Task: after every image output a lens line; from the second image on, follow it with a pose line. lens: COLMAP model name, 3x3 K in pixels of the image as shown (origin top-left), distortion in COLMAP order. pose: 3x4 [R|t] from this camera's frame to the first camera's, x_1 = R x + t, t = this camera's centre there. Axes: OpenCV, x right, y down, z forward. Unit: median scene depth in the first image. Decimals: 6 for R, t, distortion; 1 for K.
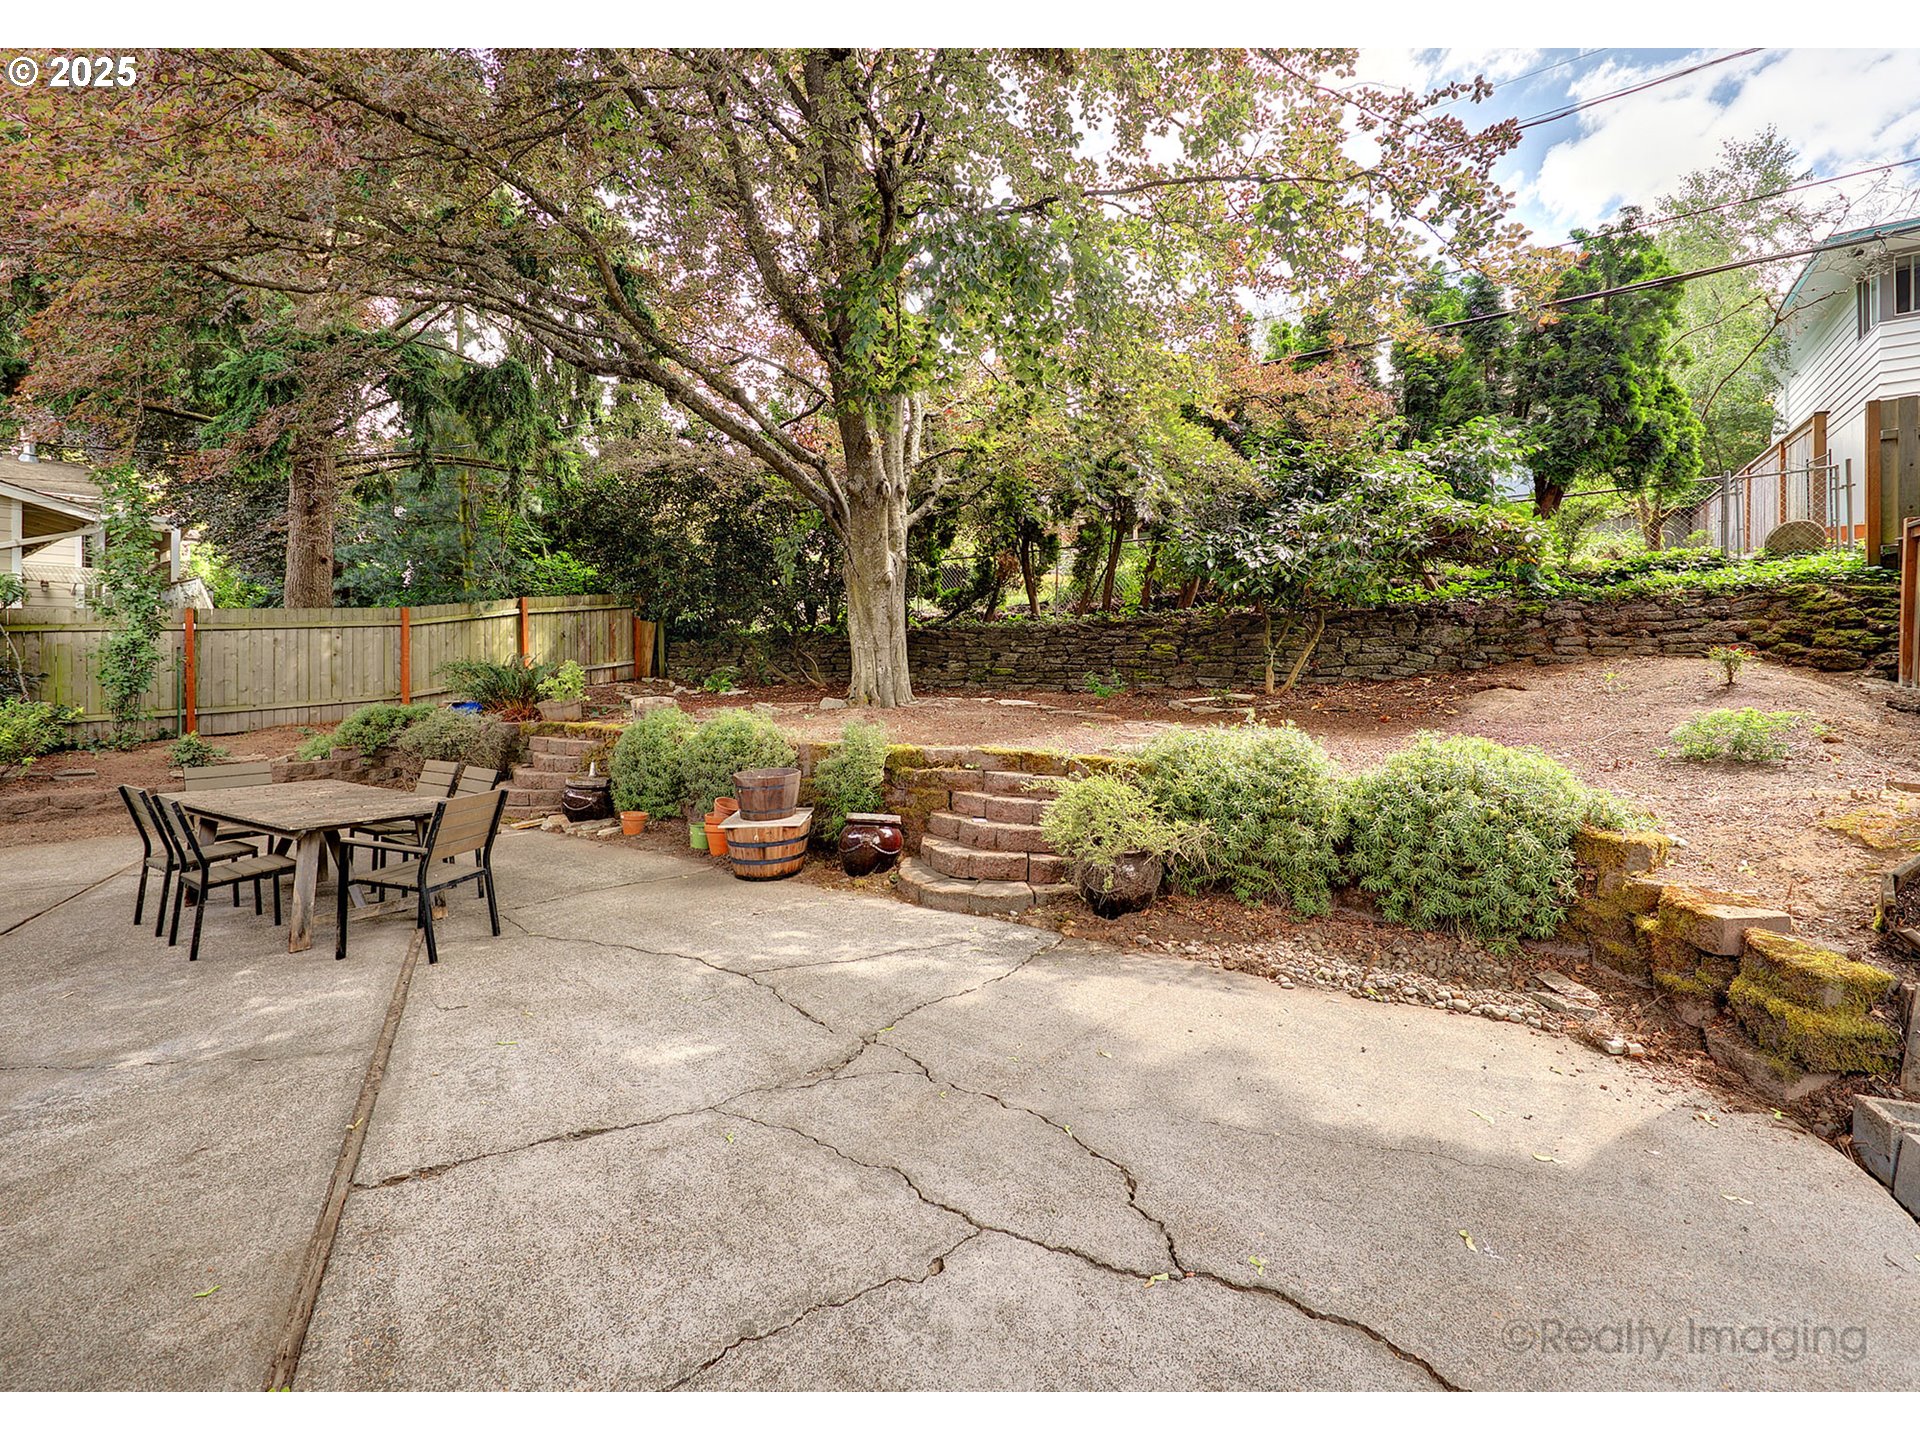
lens RADIAL K [[836.2, 0, 867.9], [0, 836.2, 673.6], [0, 0, 1]] dist [0.012245, -0.005649]
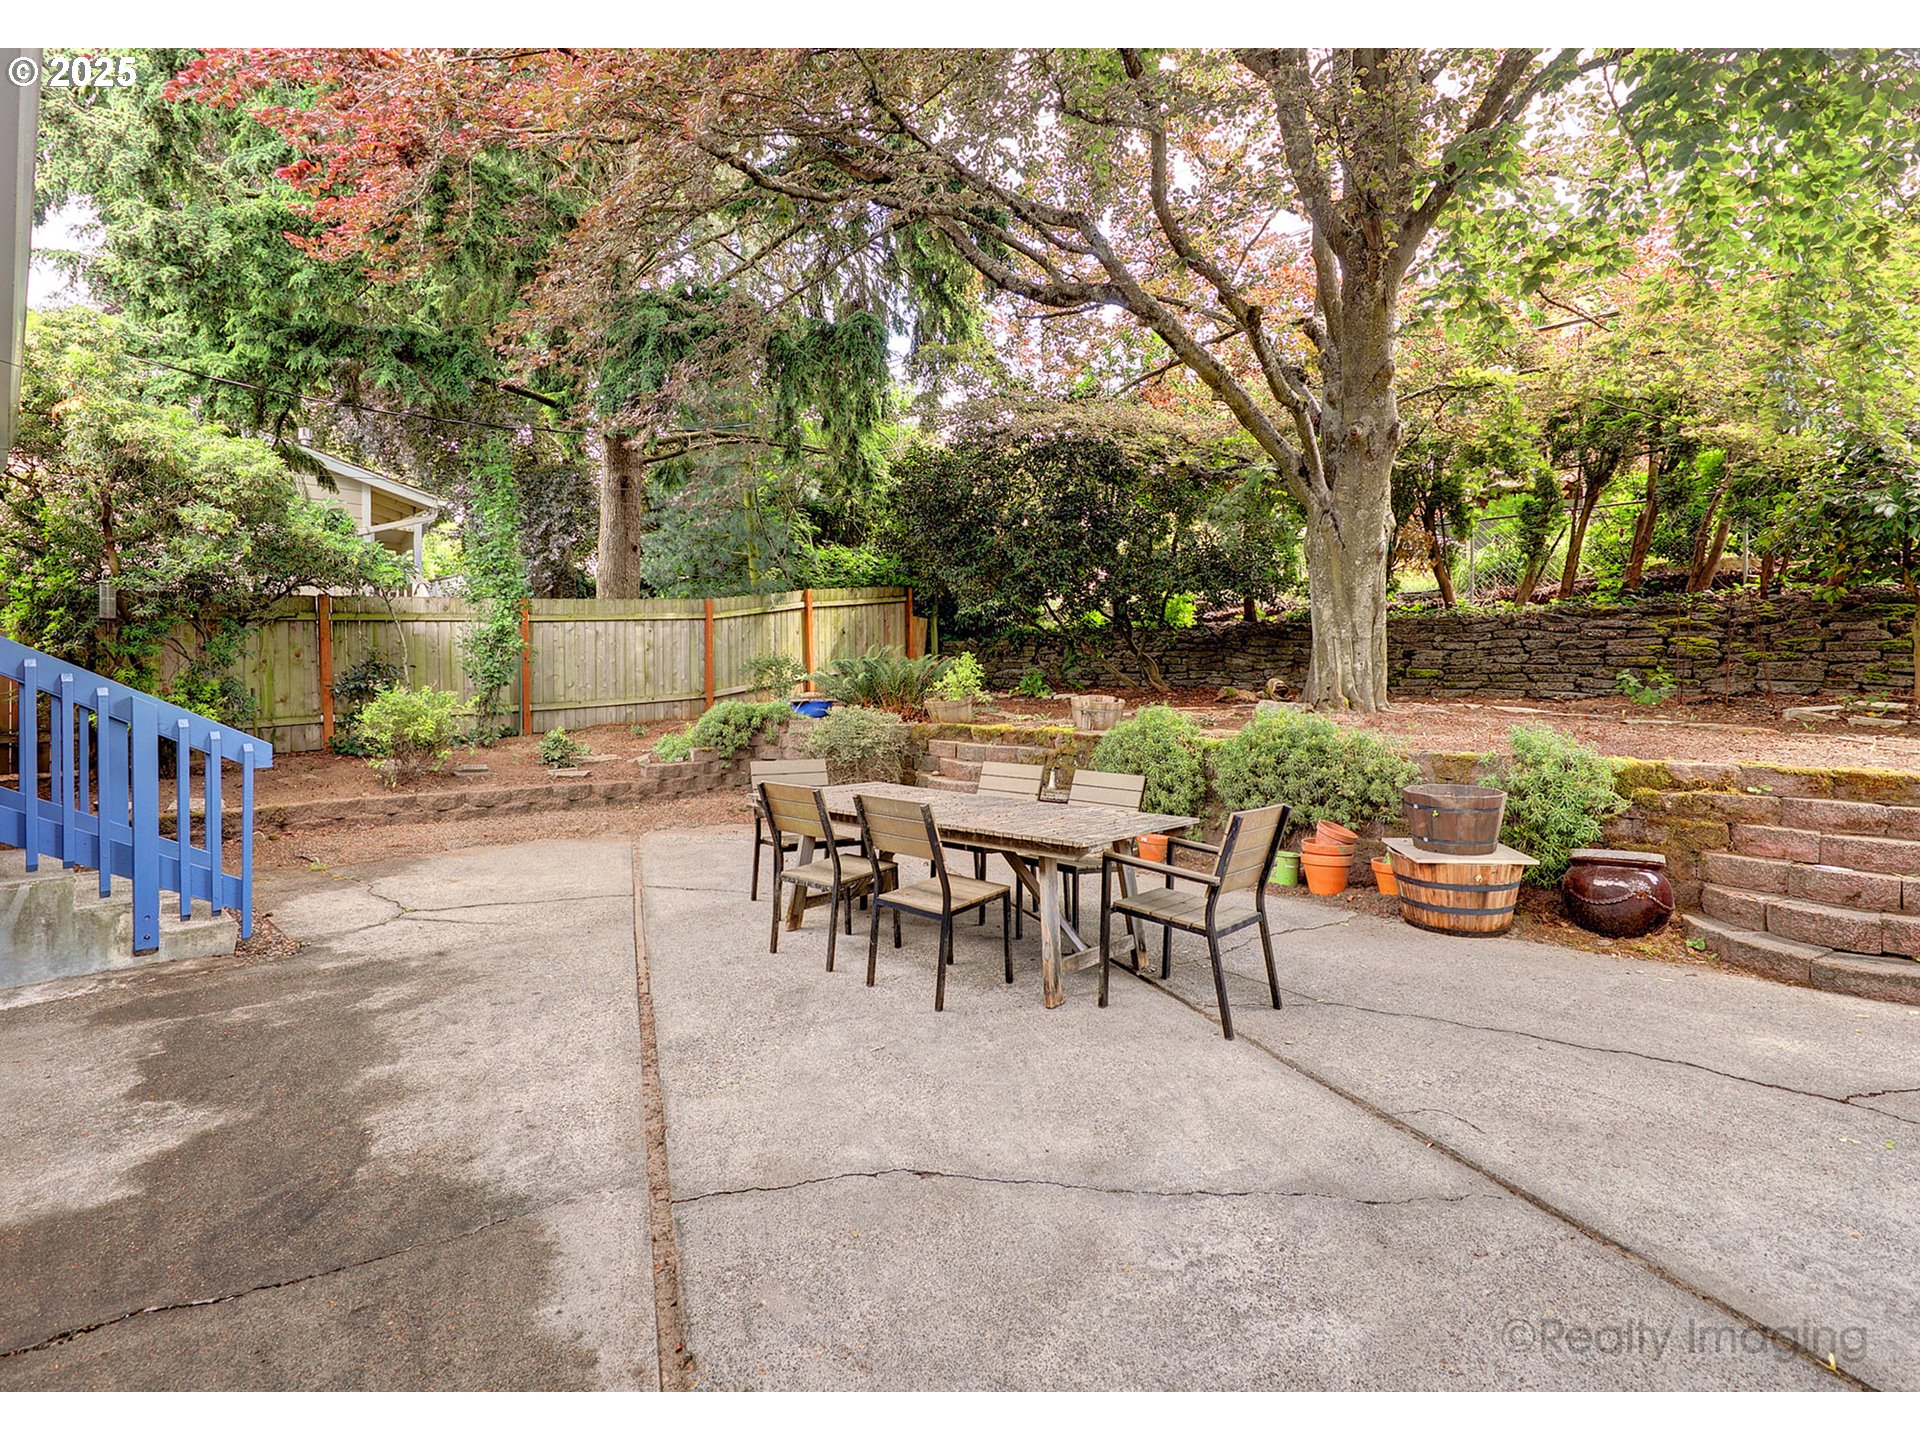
lens RADIAL K [[918.4, 0, 899.1], [0, 918.4, 684.9], [0, 0, 1]] dist [0.011200, -0.003540]
pose [[0.986049, 0.009686, -0.166175, -0.318037], [-0.009334, 0.999952, 0.002897, 0.018606], [0.166195, -0.001306, 0.986092, 0.075408]]
